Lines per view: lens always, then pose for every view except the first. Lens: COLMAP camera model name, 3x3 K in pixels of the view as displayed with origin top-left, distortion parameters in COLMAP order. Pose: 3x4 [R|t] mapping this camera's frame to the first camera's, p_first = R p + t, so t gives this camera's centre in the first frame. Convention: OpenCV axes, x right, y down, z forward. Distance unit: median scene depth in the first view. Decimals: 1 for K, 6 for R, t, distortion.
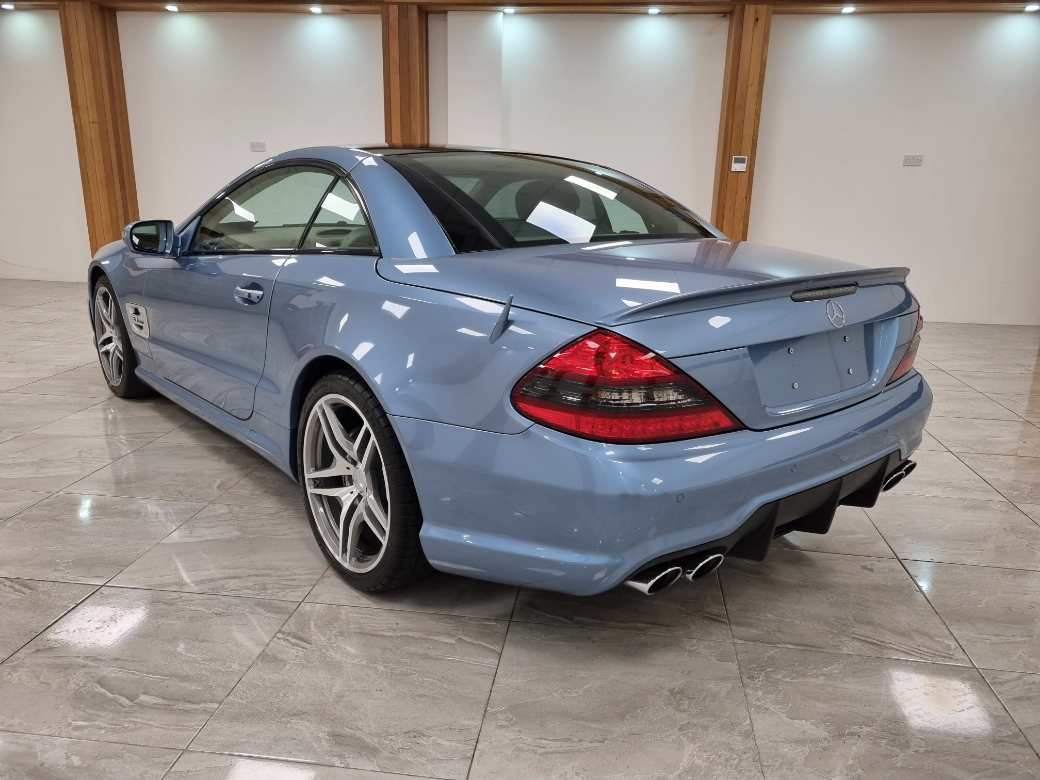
lens RADIAL K [[795.8, 0, 520.0], [0, 795.8, 395.7], [0, 0, 1]] dist [0.060995, -0.060290]
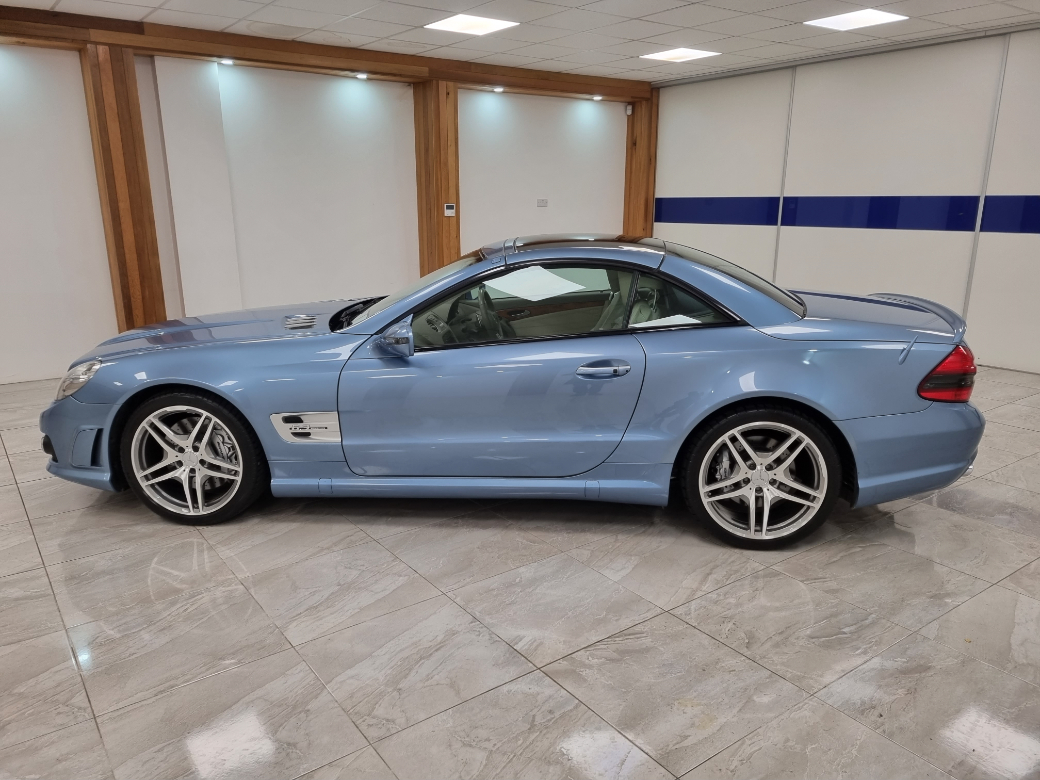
lens RADIAL K [[795.8, 0, 520.0], [0, 795.8, 395.7], [0, 0, 1]] dist [0.060995, -0.060290]
pose [[0.713151, -0.196706, 0.672846, -0.536093], [0.200903, 0.976913, 0.072662, -0.086377], [-0.671605, 0.083358, 0.736205, 0.072387]]
